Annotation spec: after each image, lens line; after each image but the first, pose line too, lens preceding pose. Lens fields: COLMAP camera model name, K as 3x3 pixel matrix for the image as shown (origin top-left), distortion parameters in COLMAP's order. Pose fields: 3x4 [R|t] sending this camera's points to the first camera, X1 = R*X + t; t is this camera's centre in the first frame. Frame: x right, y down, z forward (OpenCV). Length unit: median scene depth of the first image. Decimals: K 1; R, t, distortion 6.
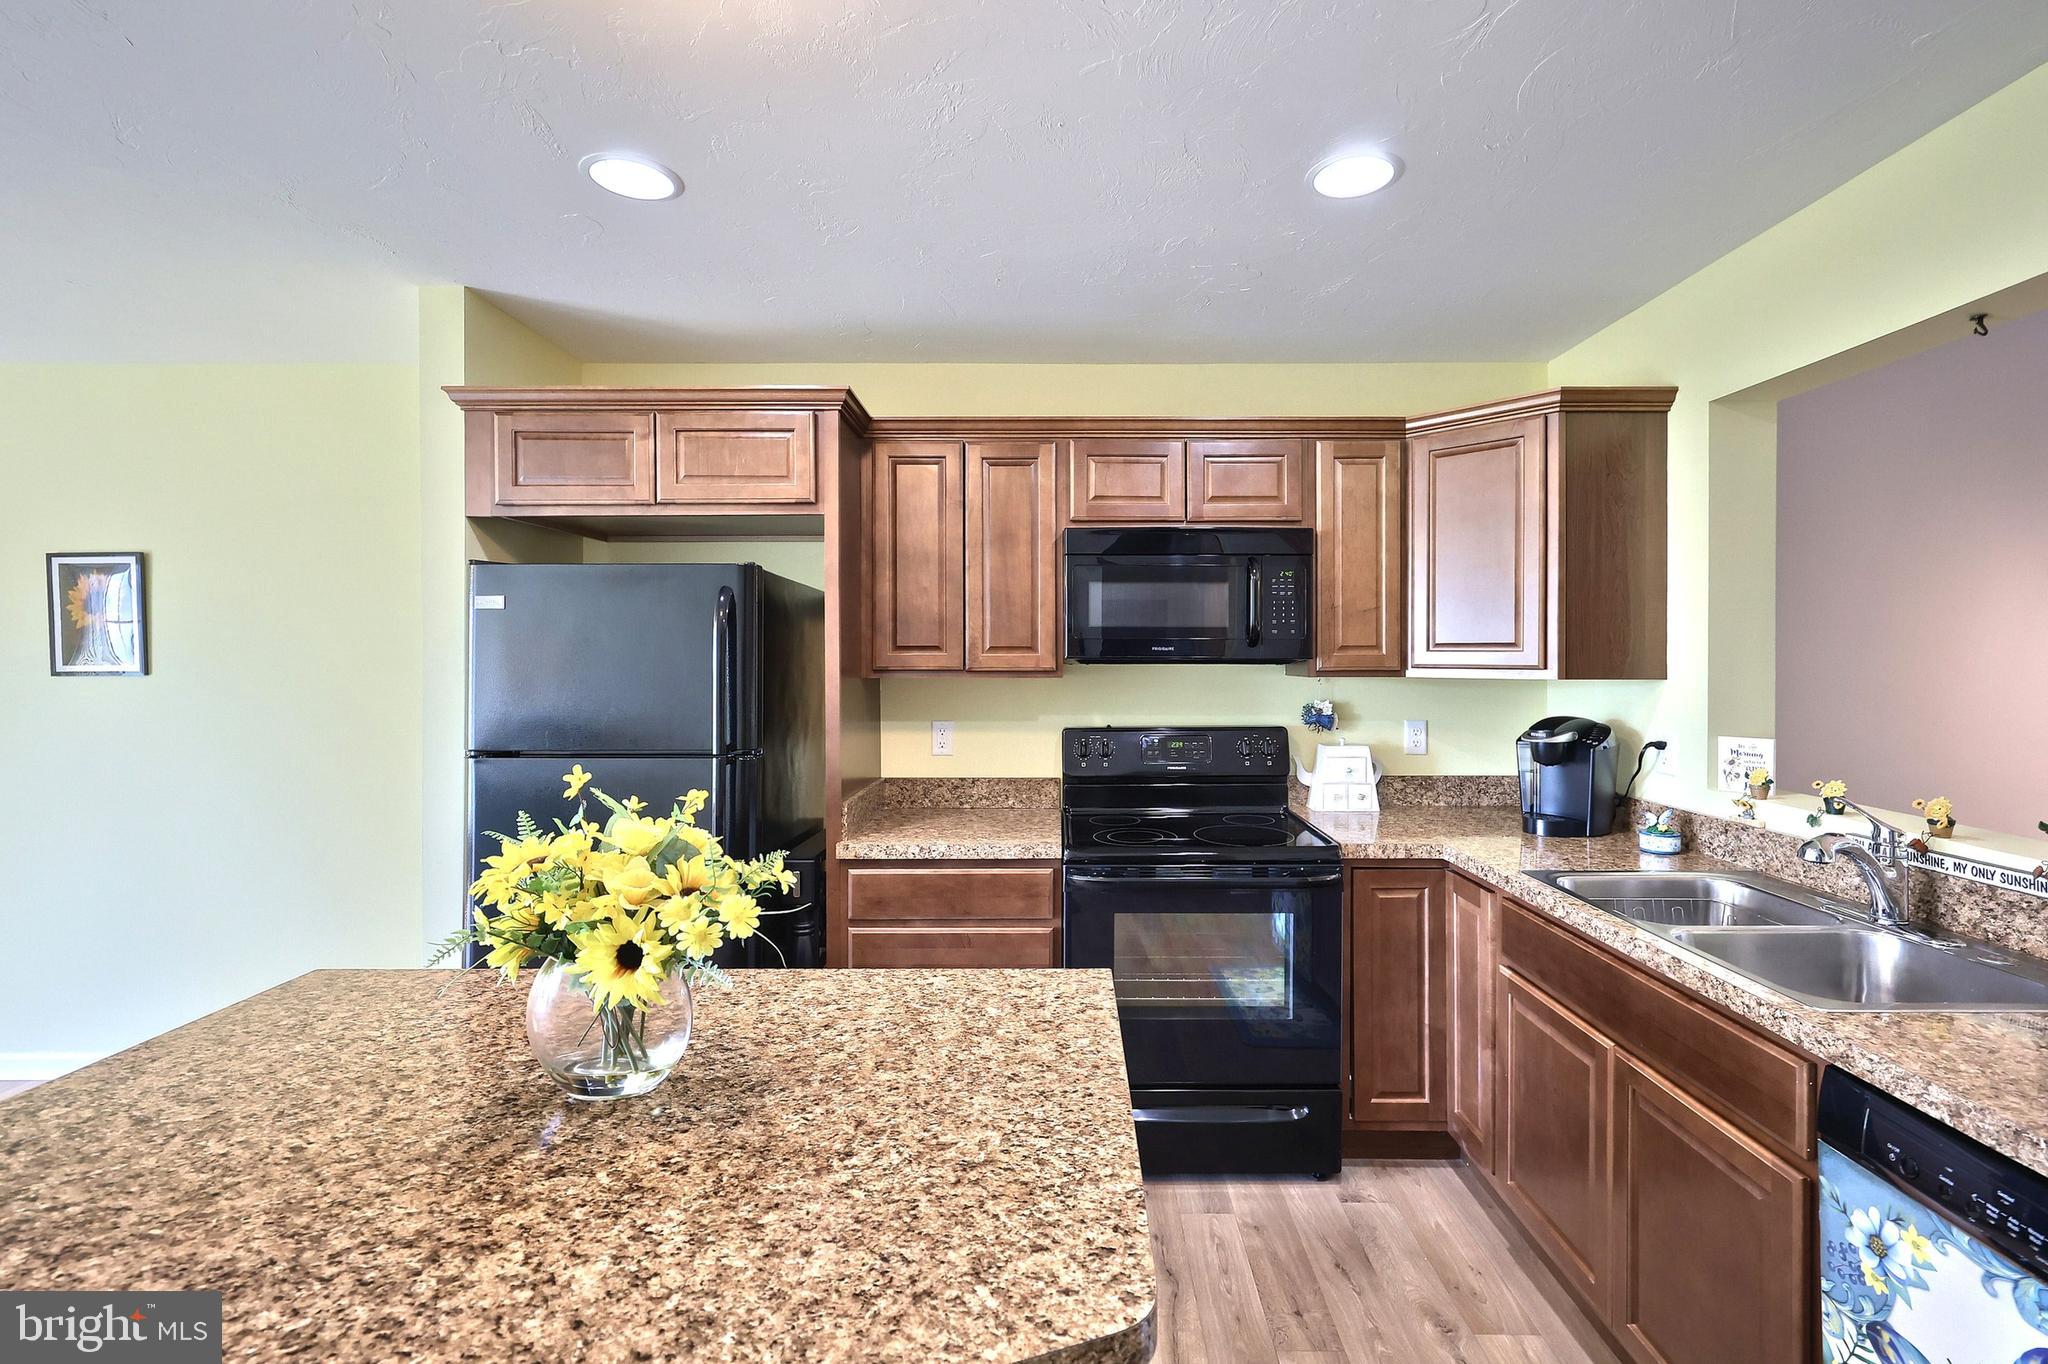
lens RADIAL K [[864.9, 0, 1045.8], [0, 864.9, 668.3], [0, 0, 1]] dist [0.002384, -0.000321]
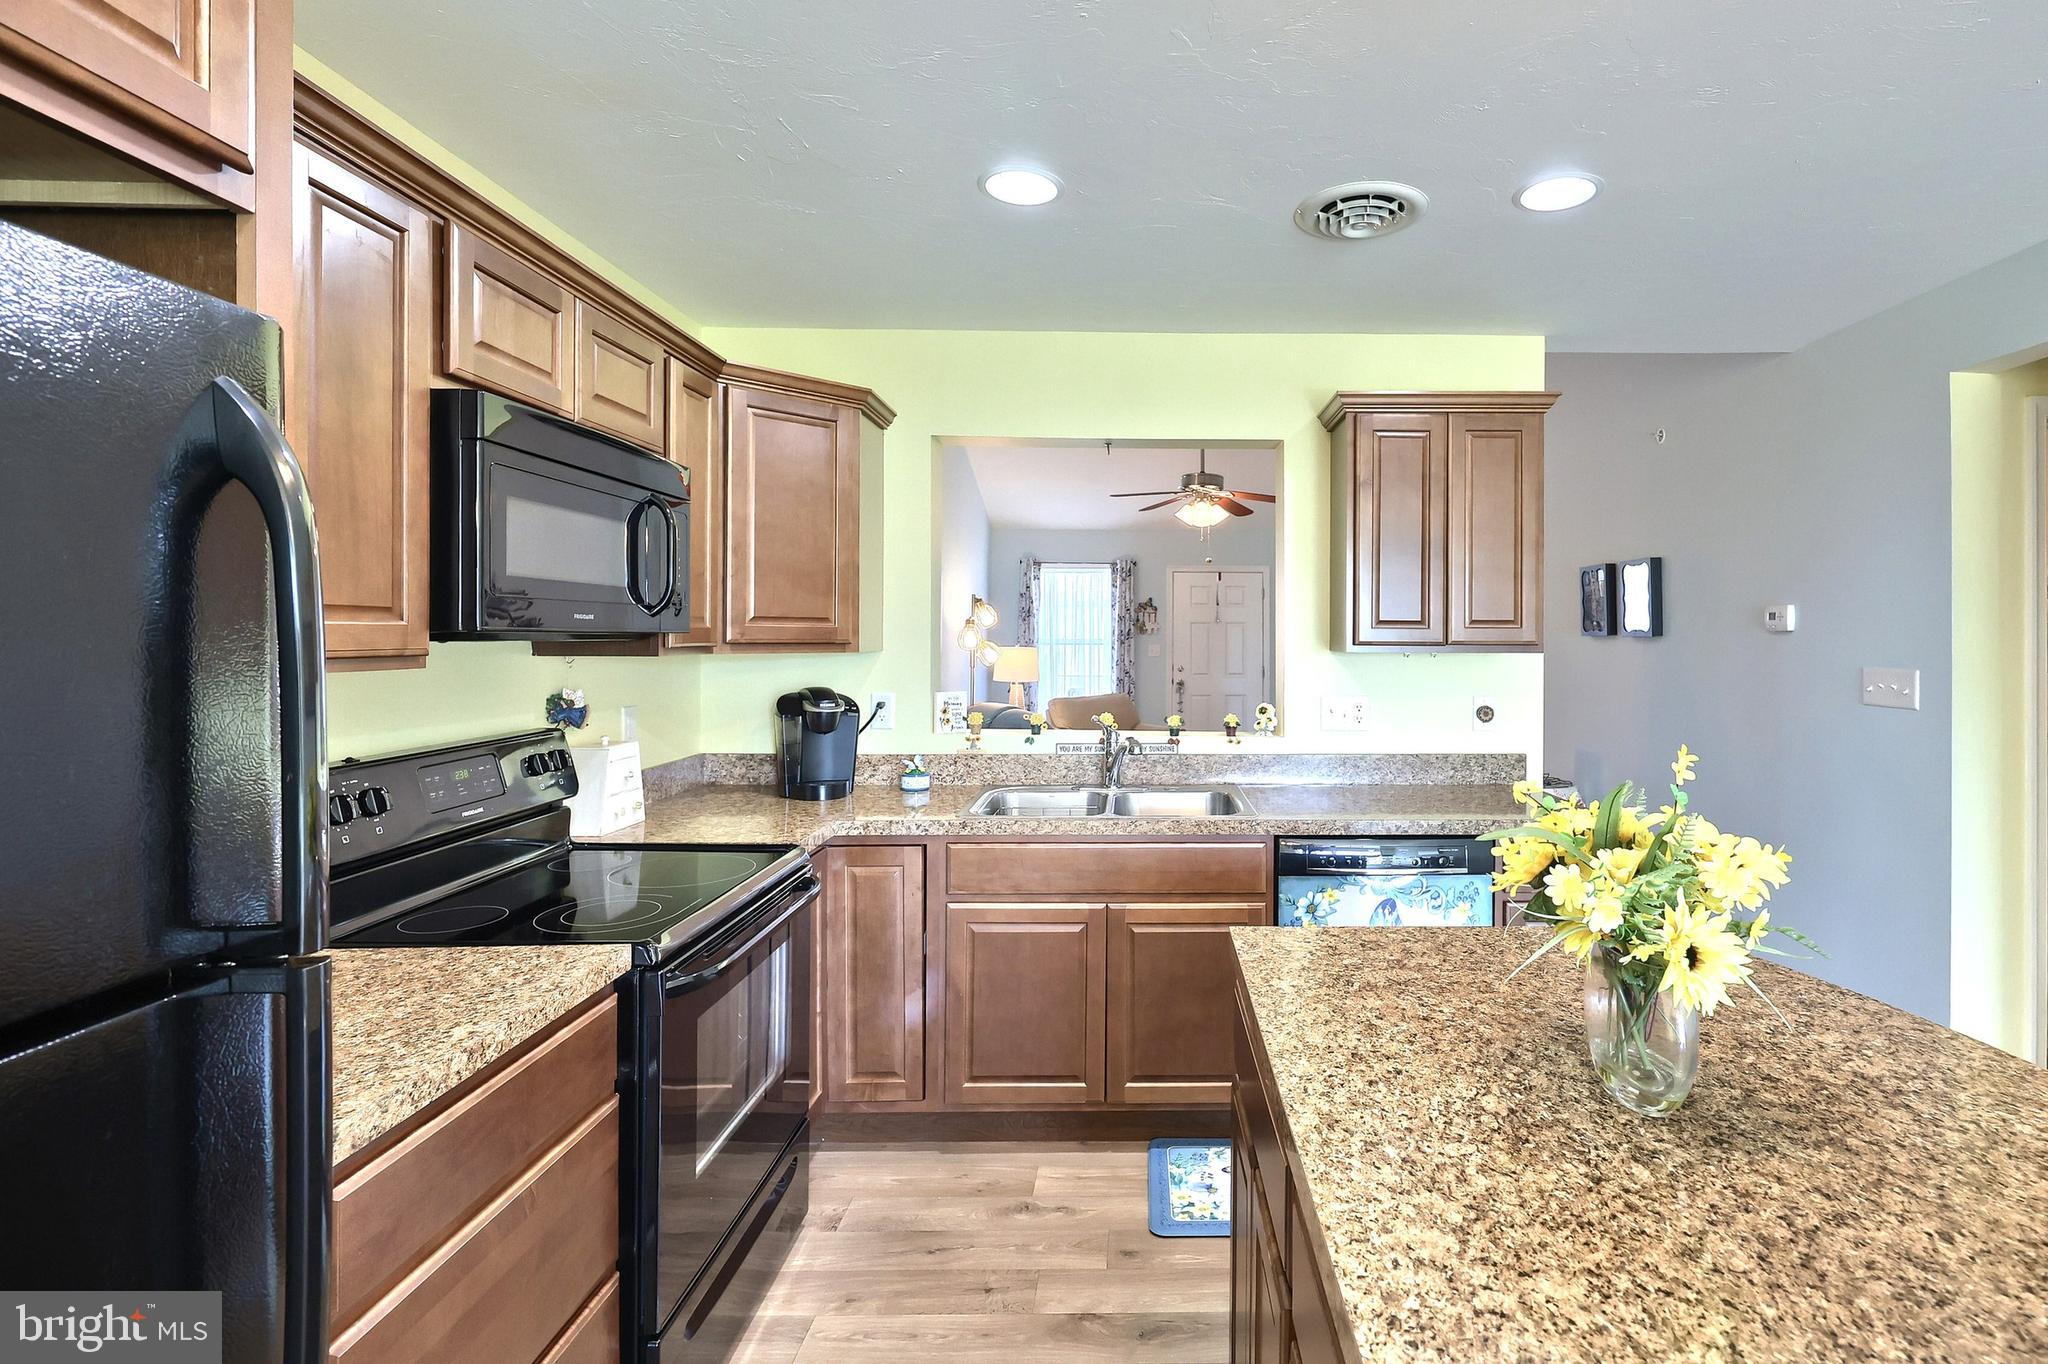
lens RADIAL K [[983.6, 0, 1141.1], [0, 983.6, 638.5], [0, 0, 1]] dist [-0.005631, 0.000252]
pose [[-0.014893, -0.004649, 0.999878, -1.547994], [0.009835, 0.999940, 0.004796, -0.015401], [-0.999841, 0.009905, -0.014847, 1.544387]]
